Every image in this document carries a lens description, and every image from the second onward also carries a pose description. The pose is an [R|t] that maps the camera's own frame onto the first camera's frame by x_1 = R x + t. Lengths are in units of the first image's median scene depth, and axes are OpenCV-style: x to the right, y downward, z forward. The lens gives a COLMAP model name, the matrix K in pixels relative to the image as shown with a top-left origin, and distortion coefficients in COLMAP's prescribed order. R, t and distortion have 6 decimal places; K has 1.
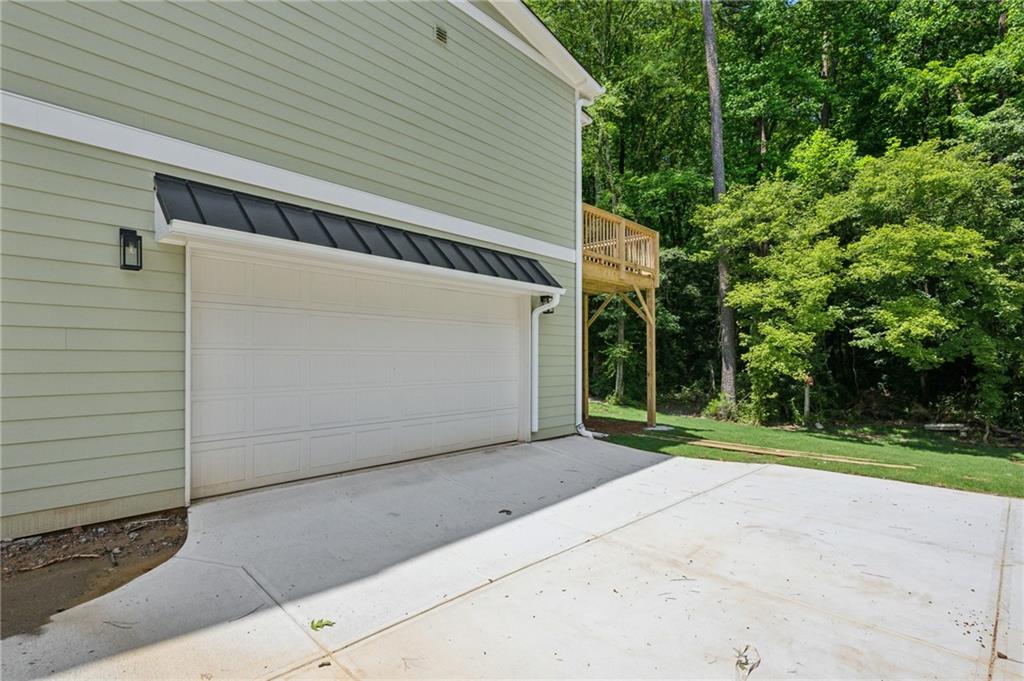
lens RADIAL K [[474.4, 0, 503.4], [0, 474.4, 358.2], [0, 0, 1]] dist [-0.001377, -0.000365]
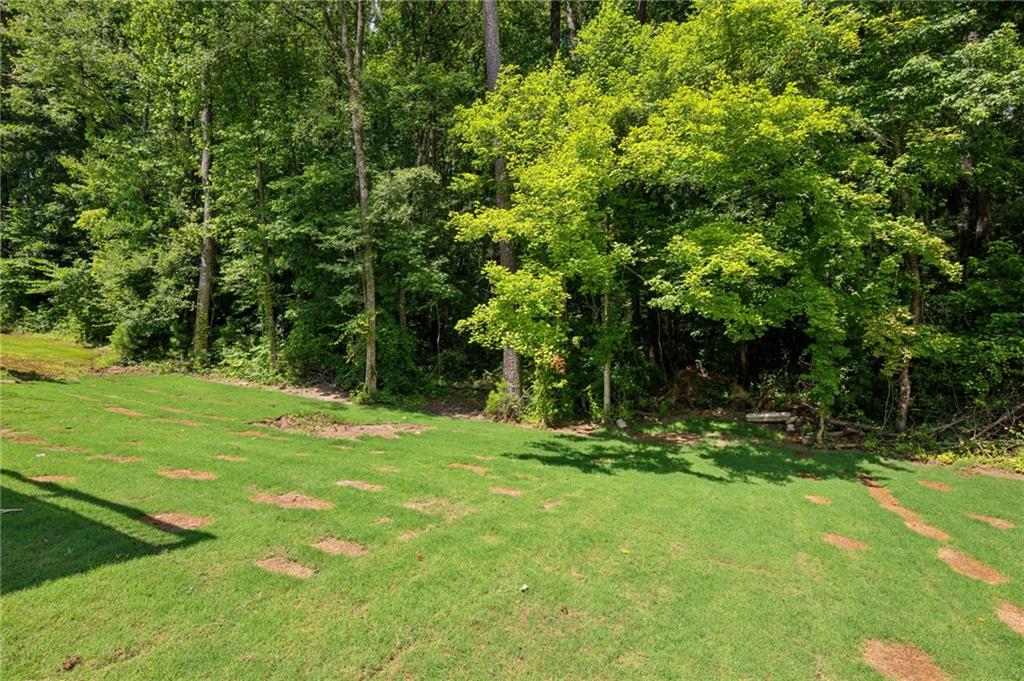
lens RADIAL K [[448.4, 0, 512.7], [0, 448.4, 340.9], [0, 0, 1]] dist [-0.001089, 0.000751]
pose [[0.968841, -0.022266, 0.246680, 0.376471], [0.022351, 0.999747, 0.002458, 0.014159], [-0.246672, 0.003132, 0.969094, 0.423519]]
